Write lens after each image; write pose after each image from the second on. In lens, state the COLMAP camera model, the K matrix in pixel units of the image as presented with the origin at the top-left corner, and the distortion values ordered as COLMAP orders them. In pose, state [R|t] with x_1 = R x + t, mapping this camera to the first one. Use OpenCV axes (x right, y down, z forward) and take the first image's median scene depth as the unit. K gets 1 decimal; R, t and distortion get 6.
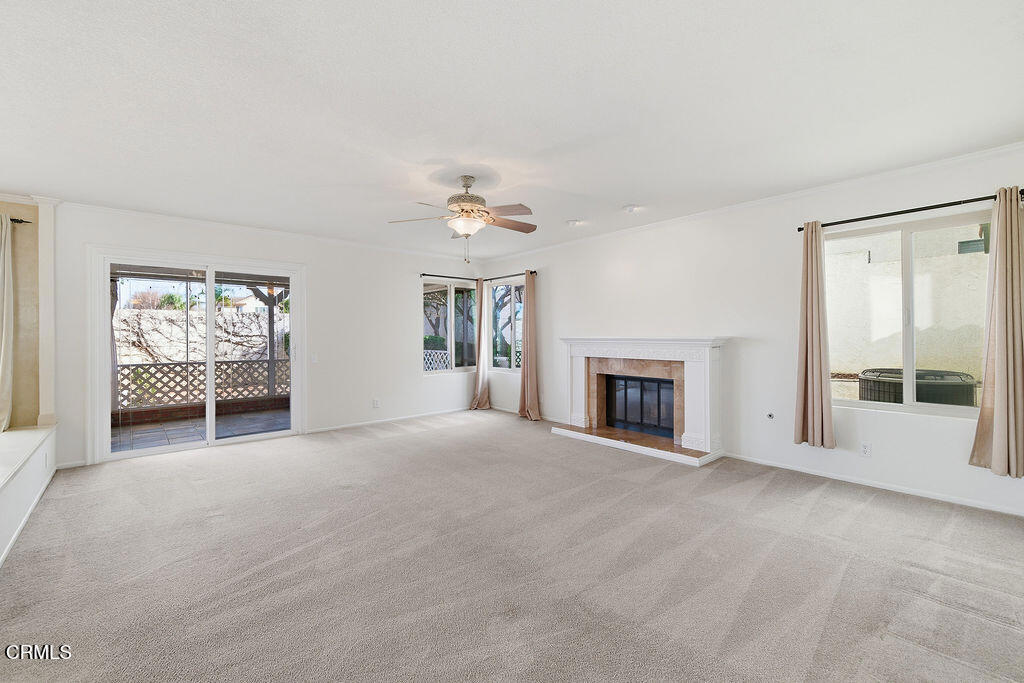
lens RADIAL K [[432.9, 0, 514.9], [0, 432.9, 333.3], [0, 0, 1]] dist [0.000642, -0.000168]
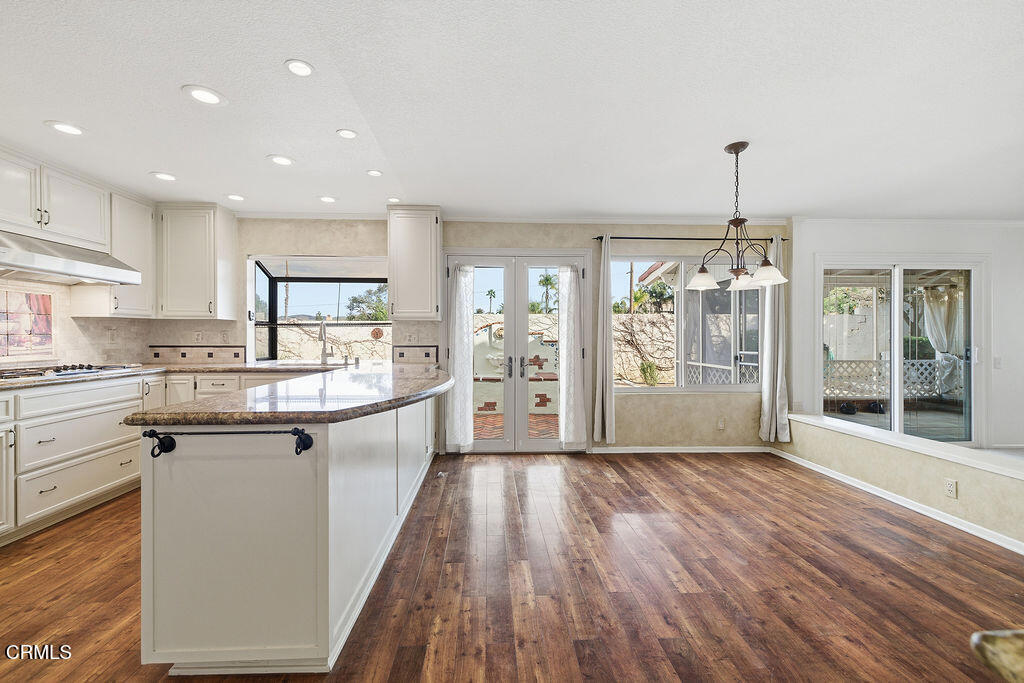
lens RADIAL K [[431.2, 0, 504.4], [0, 431.2, 337.6], [0, 0, 1]] dist [0.002221, -0.000478]
pose [[0.772688, 0.006001, -0.634757, -0.704022], [-0.001073, 0.999966, 0.008147, 0.003182], [0.634785, -0.005614, 0.772669, -0.299235]]
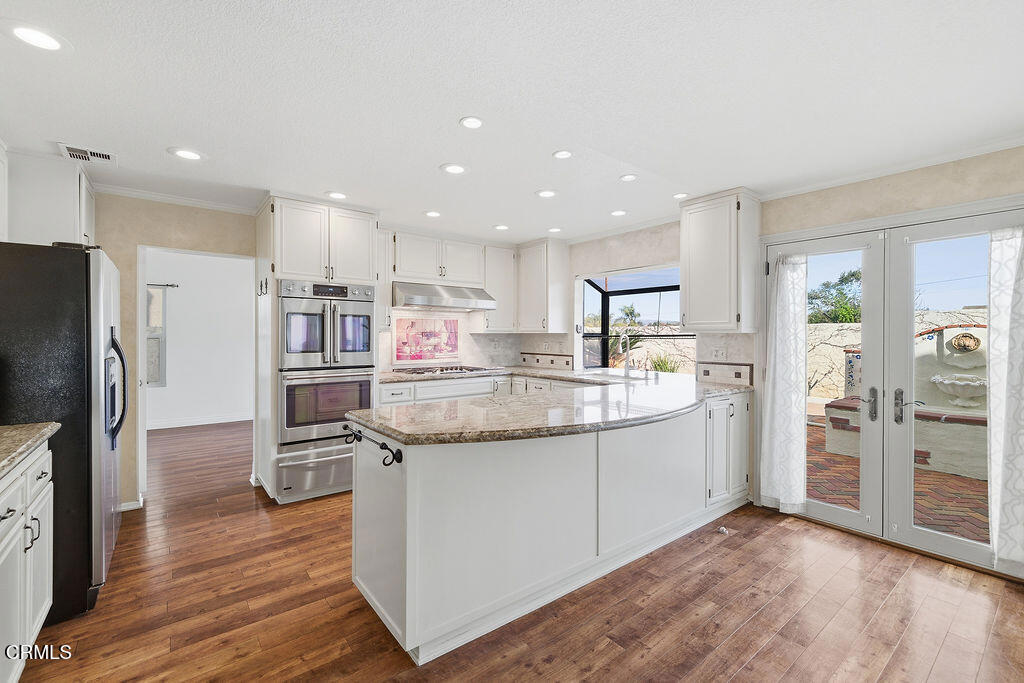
lens RADIAL K [[431.2, 0, 504.4], [0, 431.2, 337.6], [0, 0, 1]] dist [0.002221, -0.000478]
pose [[-0.067553, 0.006960, -0.997691, -0.659888], [-0.000040, 0.999976, 0.006979, -0.018797], [0.997716, 0.000511, -0.067551, -0.067731]]
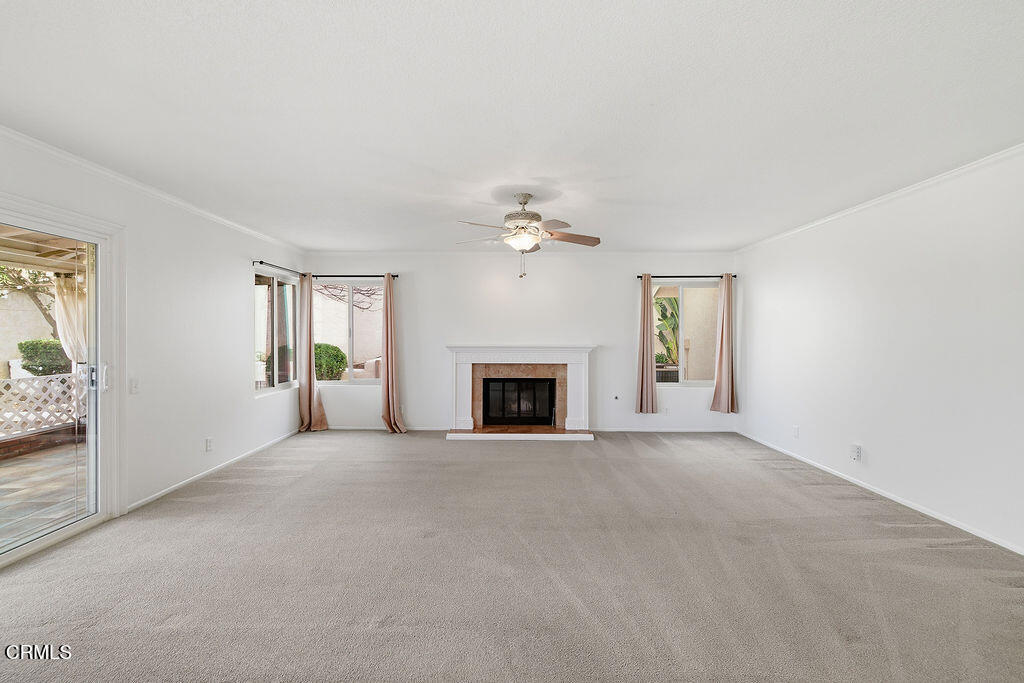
lens RADIAL K [[431.2, 0, 504.4], [0, 431.2, 337.6], [0, 0, 1]] dist [0.002221, -0.000478]
pose [[0.665962, 0.001977, 0.745983, -0.590834], [-0.009888, 0.999932, 0.006177, -0.017620], [-0.745920, -0.011490, 0.665937, 0.228105]]
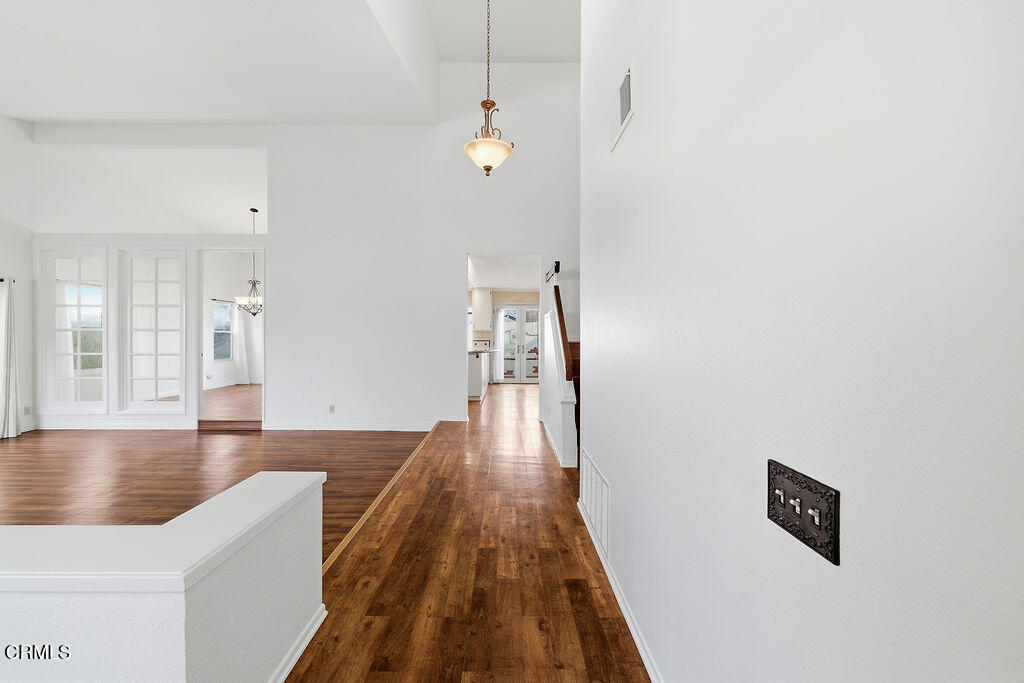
lens RADIAL K [[431.2, 0, 504.4], [0, 431.2, 337.6], [0, 0, 1]] dist [0.002221, -0.000478]
pose [[0.744569, 0.007980, -0.667497, 0.130862], [-0.002385, 0.999954, 0.009295, -0.008363], [0.667541, -0.005329, 0.744554, -1.261337]]
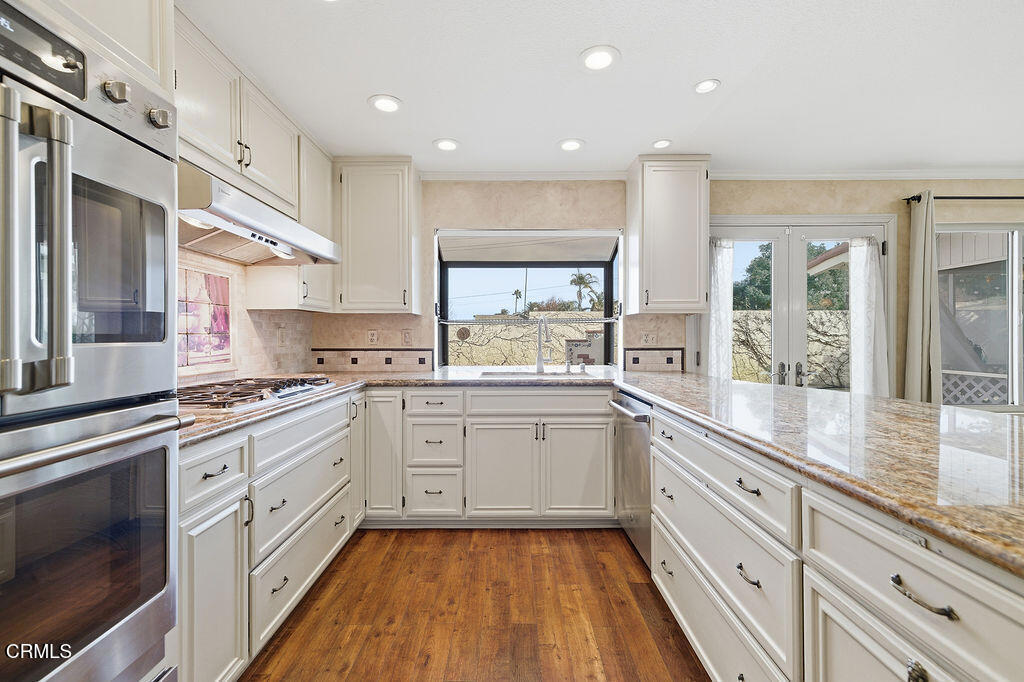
lens RADIAL K [[431.2, 0, 504.4], [0, 431.2, 337.1], [0, 0, 1]] dist [0.002221, -0.000478]
pose [[0.738242, 0.002767, -0.674530, -1.101850], [0.001890, 0.999979, 0.006170, 0.005573], [0.674533, -0.005830, 0.738221, -0.366460]]
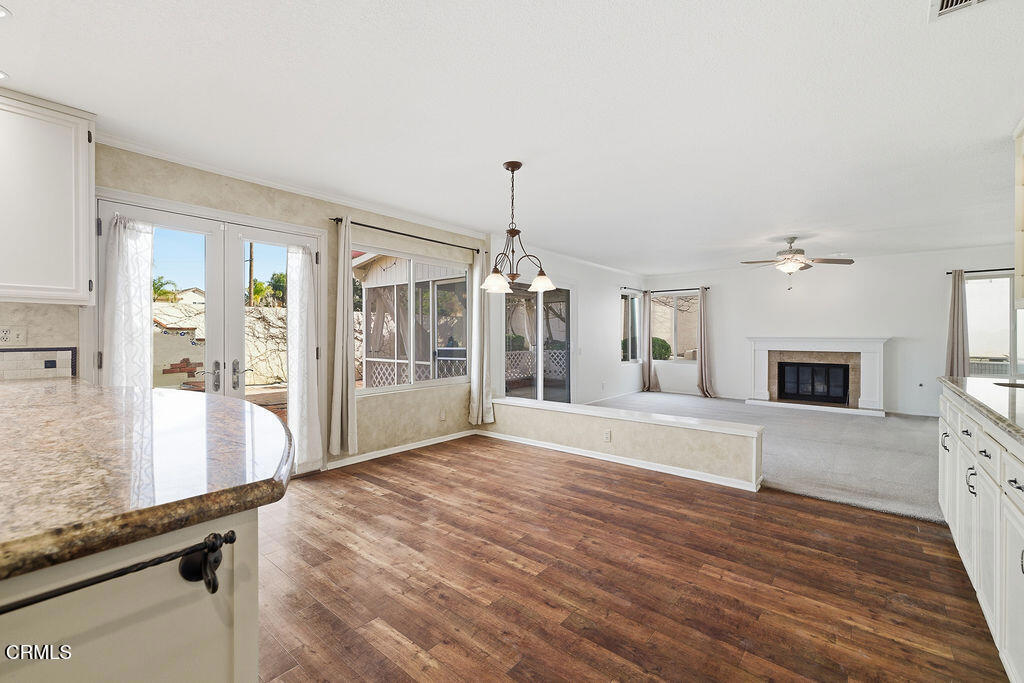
lens RADIAL K [[436.1, 0, 507.5], [0, 436.1, 338.3], [0, 0, 1]] dist [-0.000127, -0.000284]
pose [[0.988998, 0.006363, 0.147795, -0.915350], [-0.008165, 0.999899, 0.011592, 0.004740], [-0.147706, -0.012671, 0.988950, -0.303906]]
